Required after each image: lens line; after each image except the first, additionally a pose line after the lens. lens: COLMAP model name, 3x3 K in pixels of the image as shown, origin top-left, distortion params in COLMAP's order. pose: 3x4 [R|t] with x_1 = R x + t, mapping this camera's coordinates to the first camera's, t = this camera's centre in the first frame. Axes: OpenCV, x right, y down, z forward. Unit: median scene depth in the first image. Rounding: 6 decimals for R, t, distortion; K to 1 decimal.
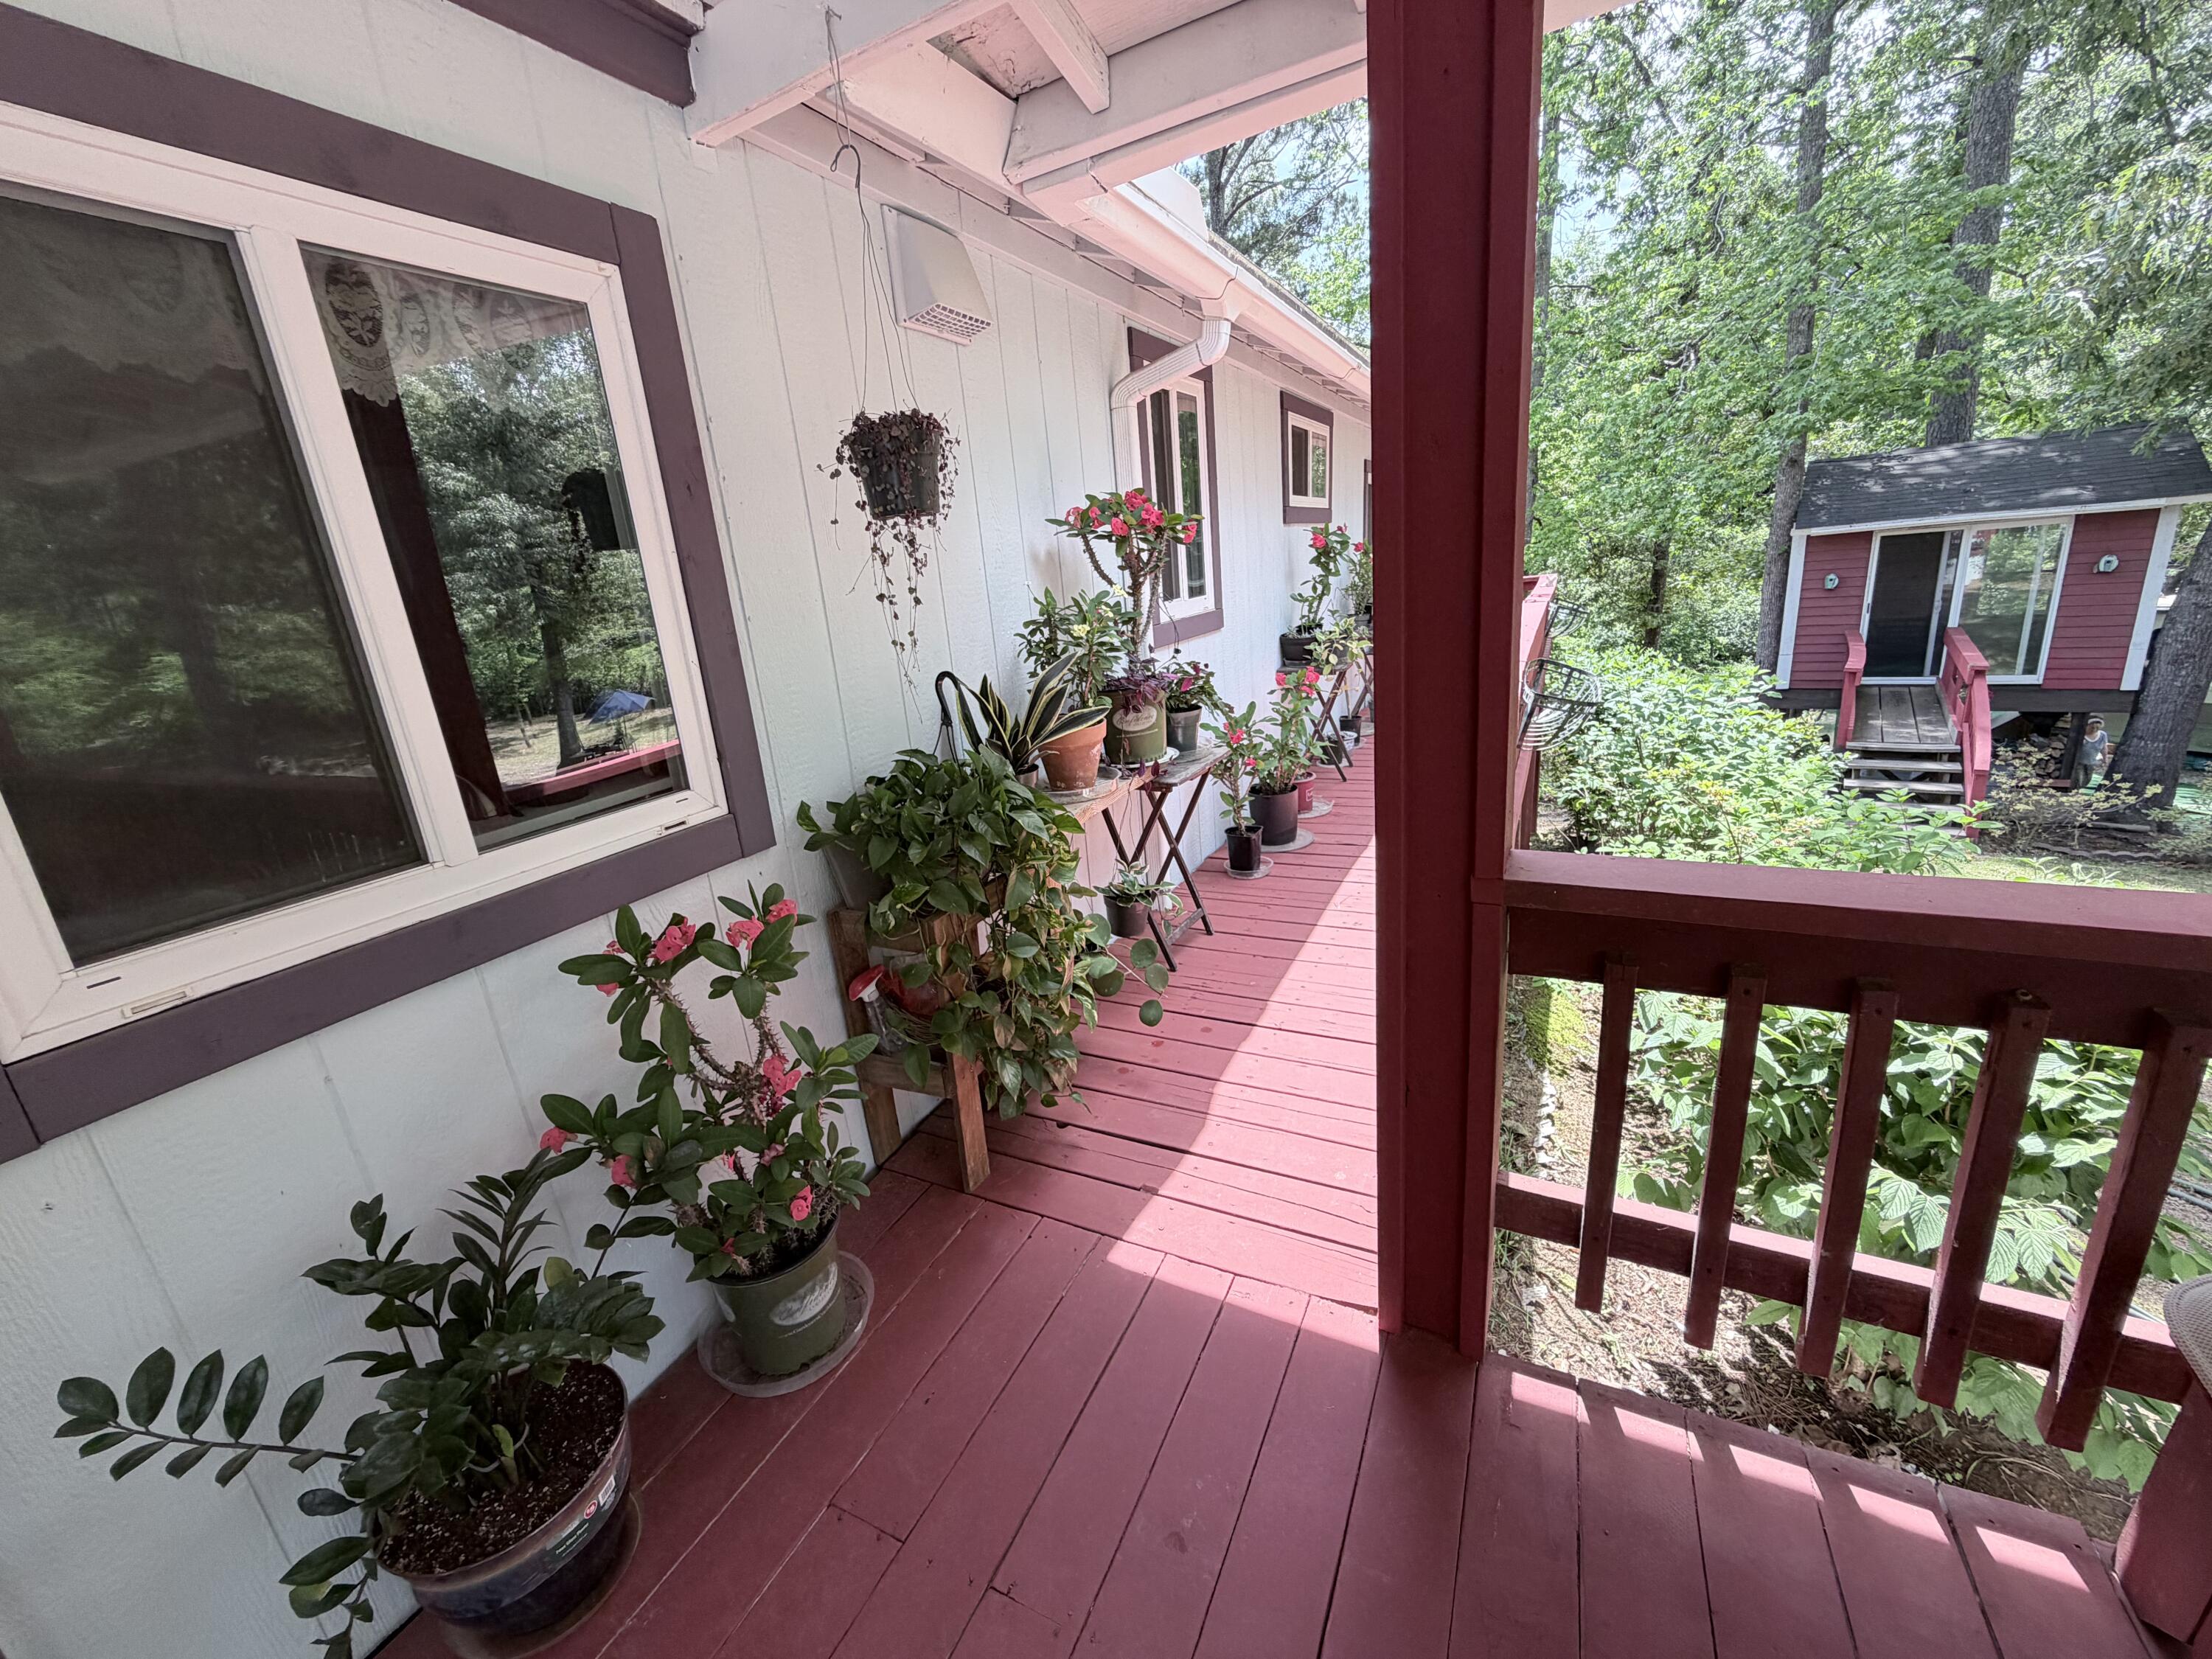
lens RADIAL K [[885.5, 0, 1100.8], [0, 885.5, 816.3], [0, 0, 1]] dist [0.001739, -0.000357]
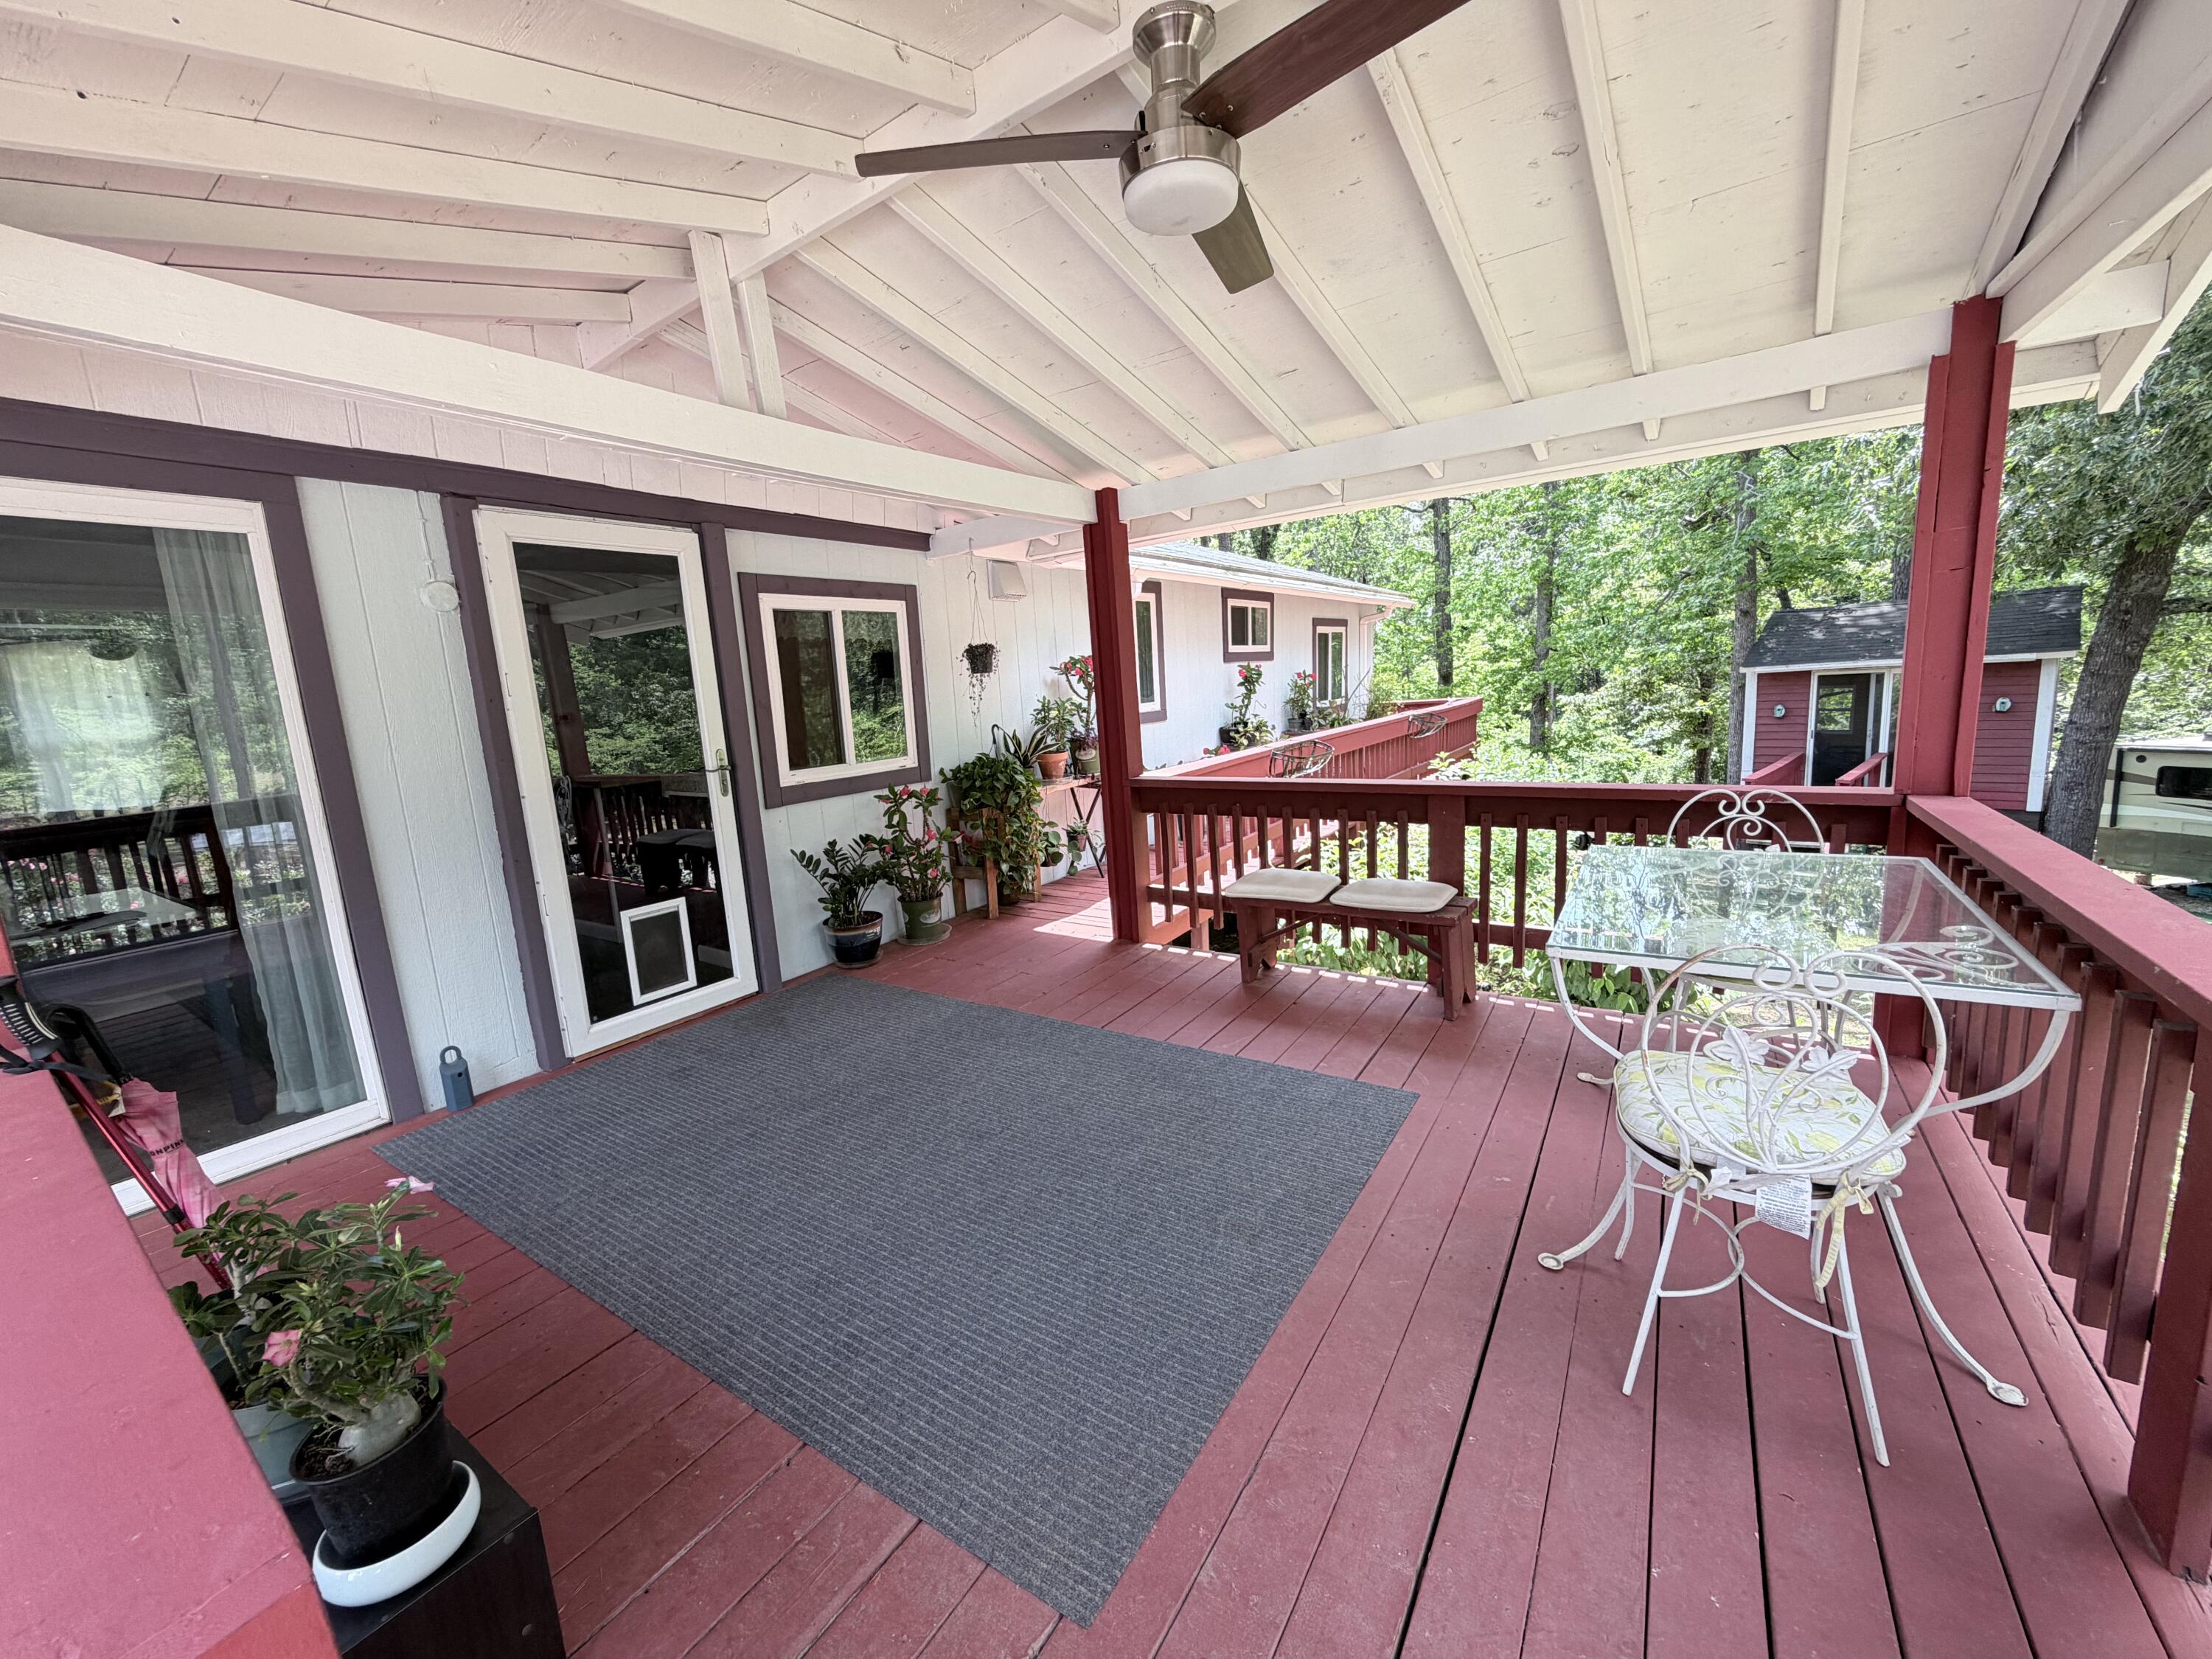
lens RADIAL K [[885.5, 0, 1093.5], [0, 885.5, 836.2], [0, 0, 1]] dist [0.001739, -0.000357]
pose [[0.988090, 0.058278, -0.142416, 0.515205], [-0.070684, 0.993984, -0.083663, 0.373462], [0.136684, 0.092733, 0.986265, -1.576046]]
